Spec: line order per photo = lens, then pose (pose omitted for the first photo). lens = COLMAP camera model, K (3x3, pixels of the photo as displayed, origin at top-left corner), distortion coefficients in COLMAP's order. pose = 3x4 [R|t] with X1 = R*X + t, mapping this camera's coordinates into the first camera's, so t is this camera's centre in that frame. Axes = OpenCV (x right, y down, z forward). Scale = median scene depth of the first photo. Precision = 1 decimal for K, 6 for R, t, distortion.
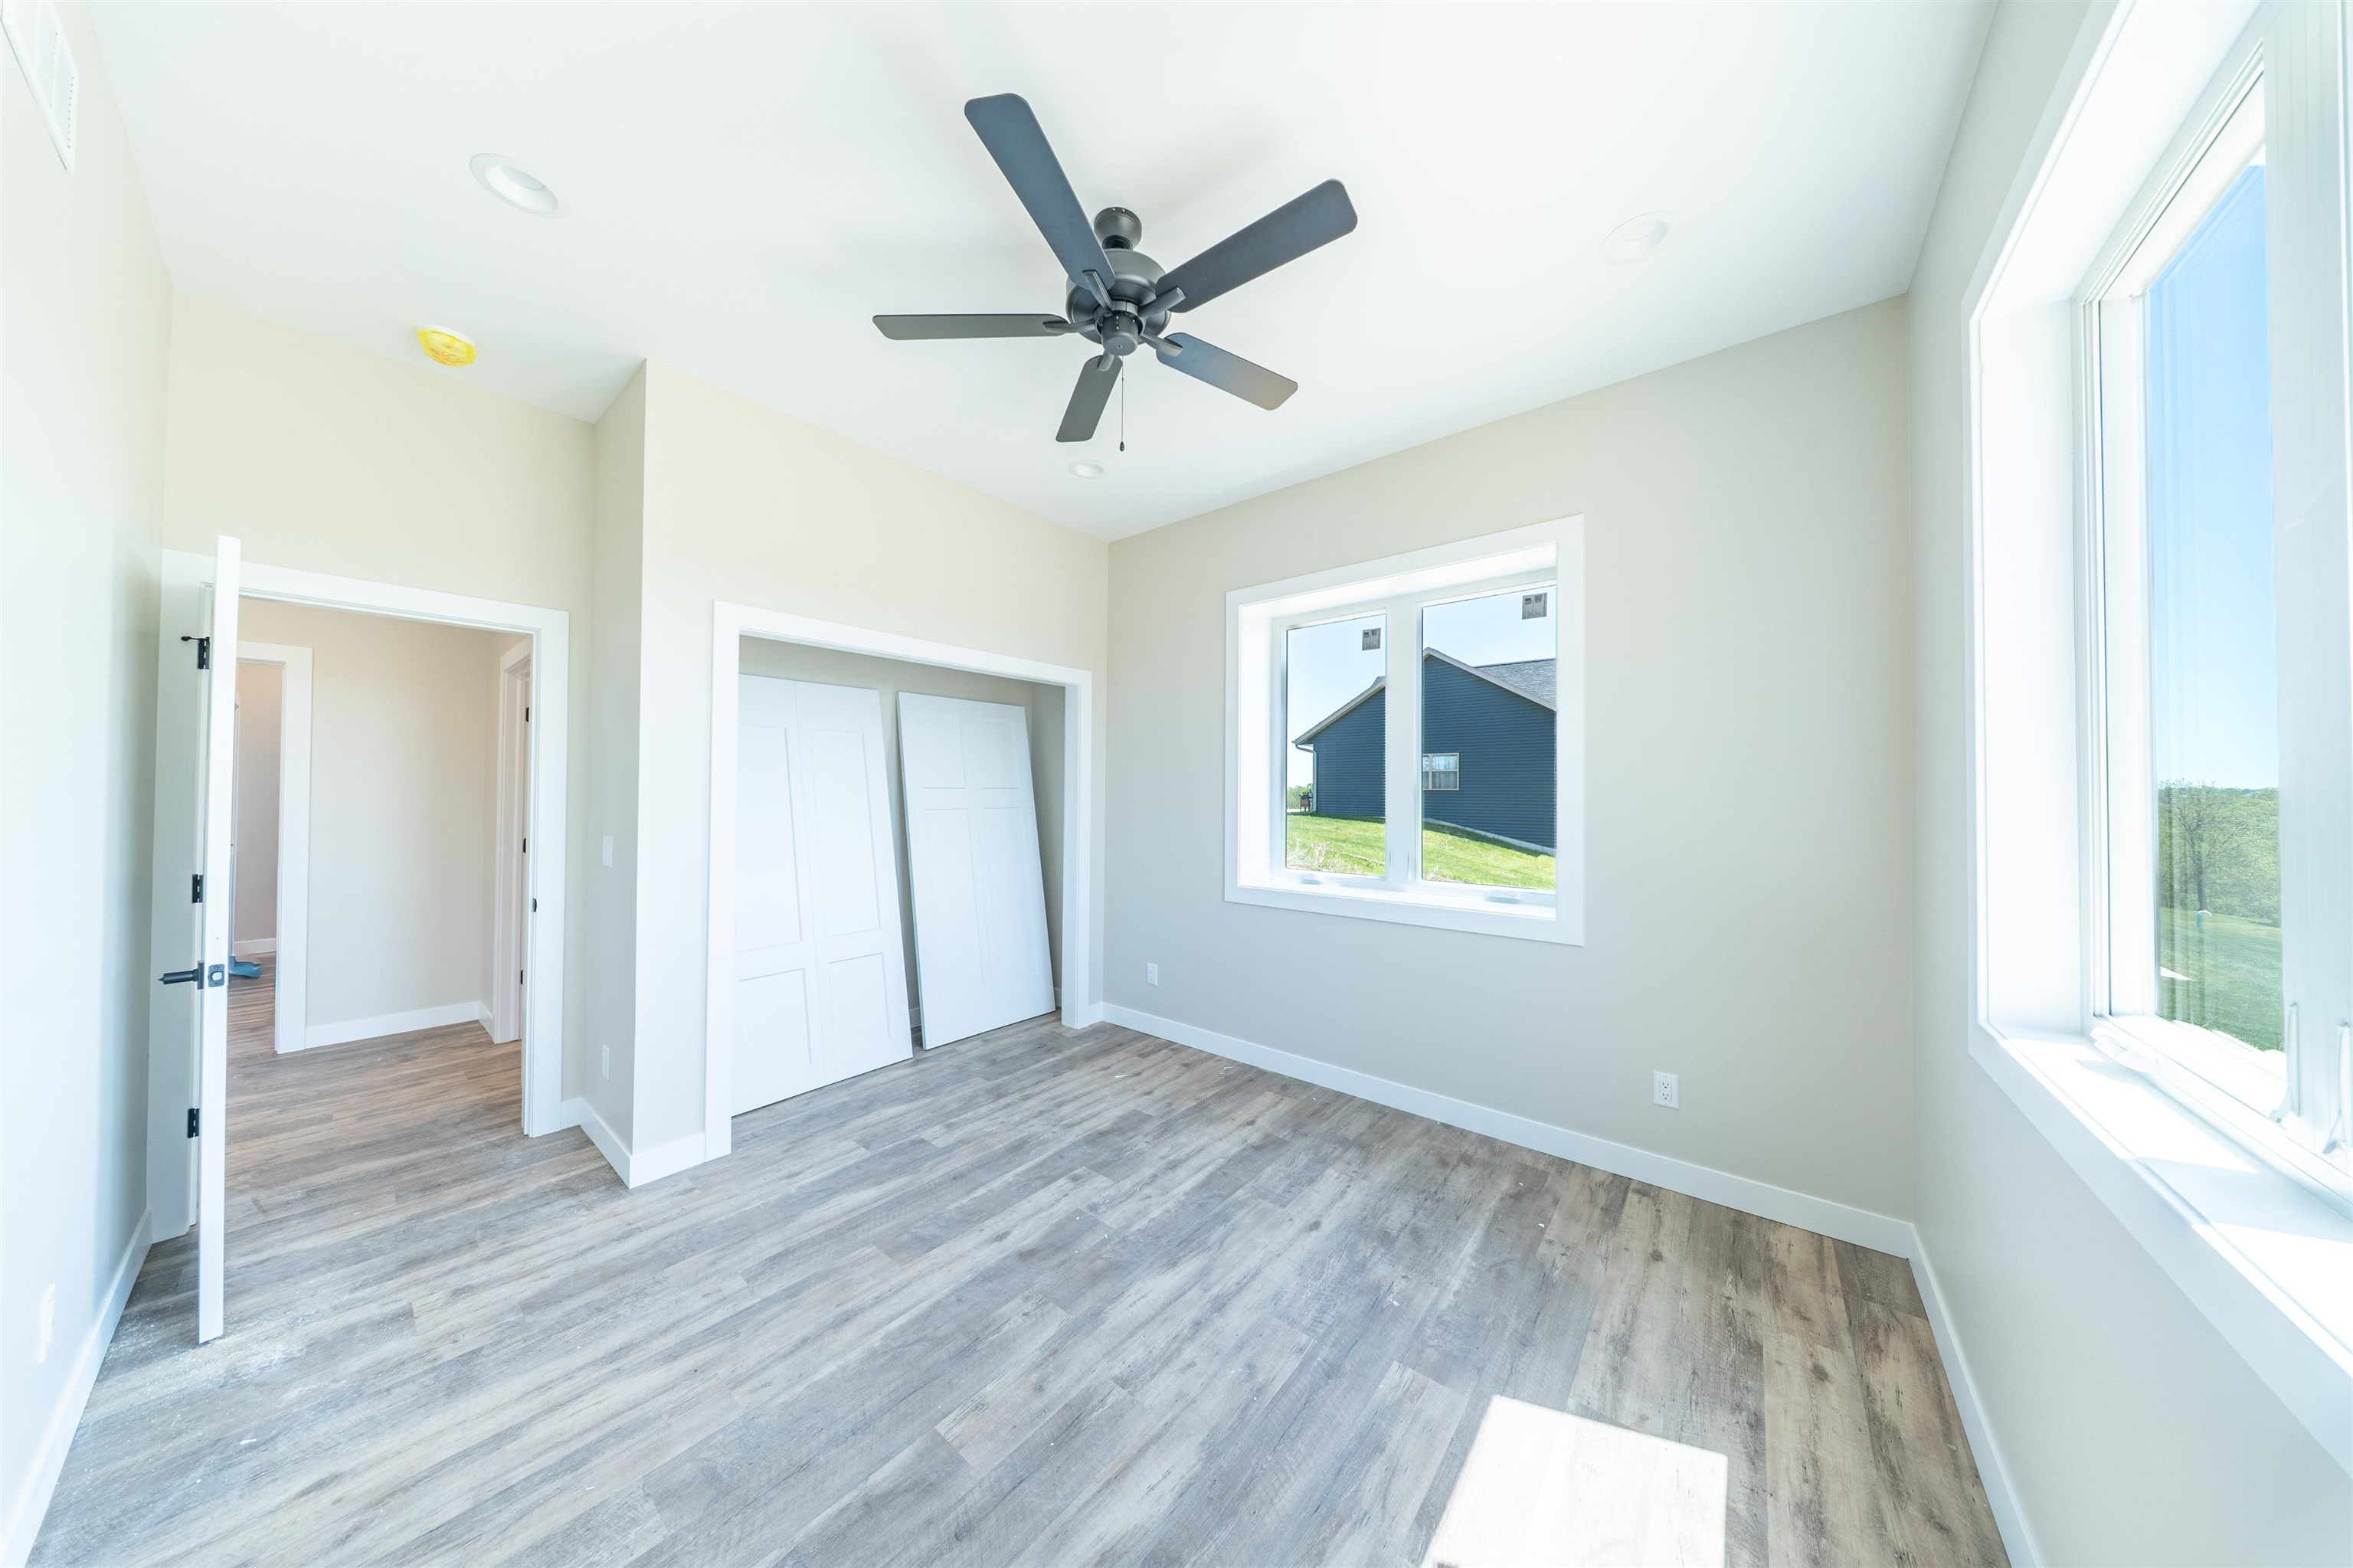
lens RADIAL K [[698.1, 0, 1171.5], [0, 698.1, 786.0], [0, 0, 1]] dist [-0.009397, -0.000198]
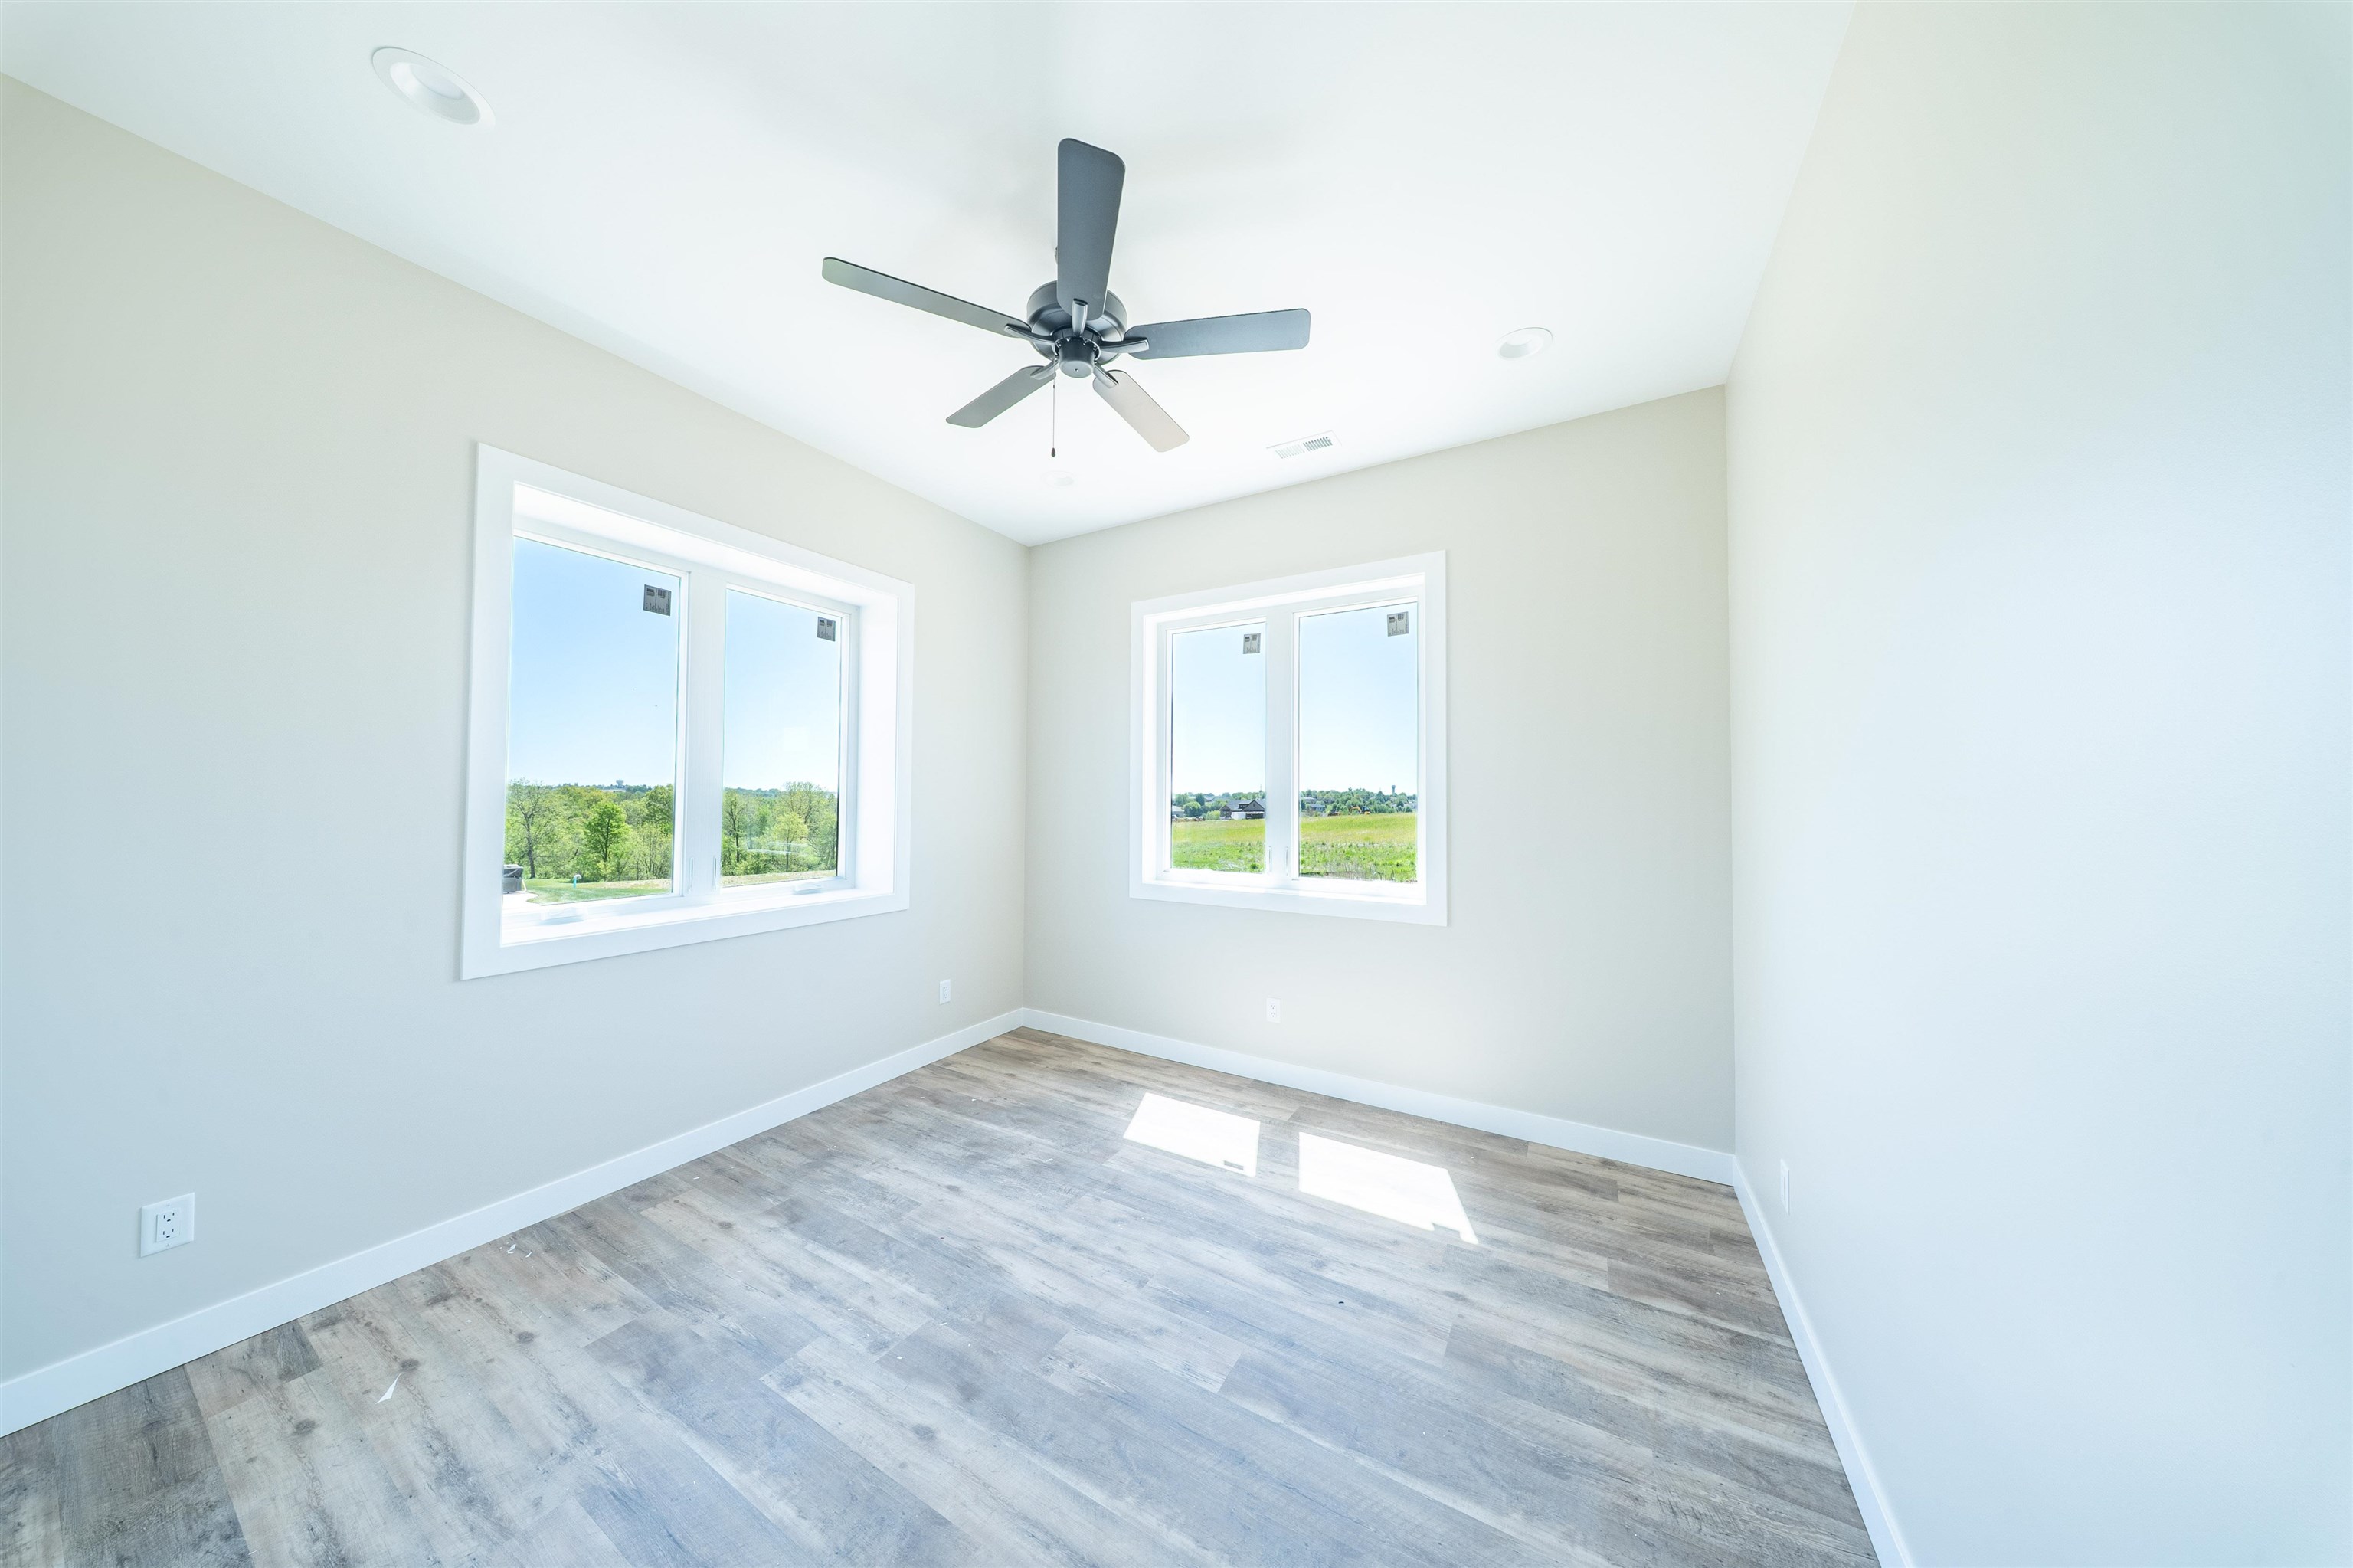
lens RADIAL K [[698.1, 0, 1164.7], [0, 698.1, 791.6], [0, 0, 1]] dist [-0.009397, -0.000198]
pose [[-0.149252, -0.002767, 0.988795, -0.917245], [-0.013727, 0.999906, 0.000726, -0.000498], [-0.988704, -0.013465, -0.149276, 0.828916]]
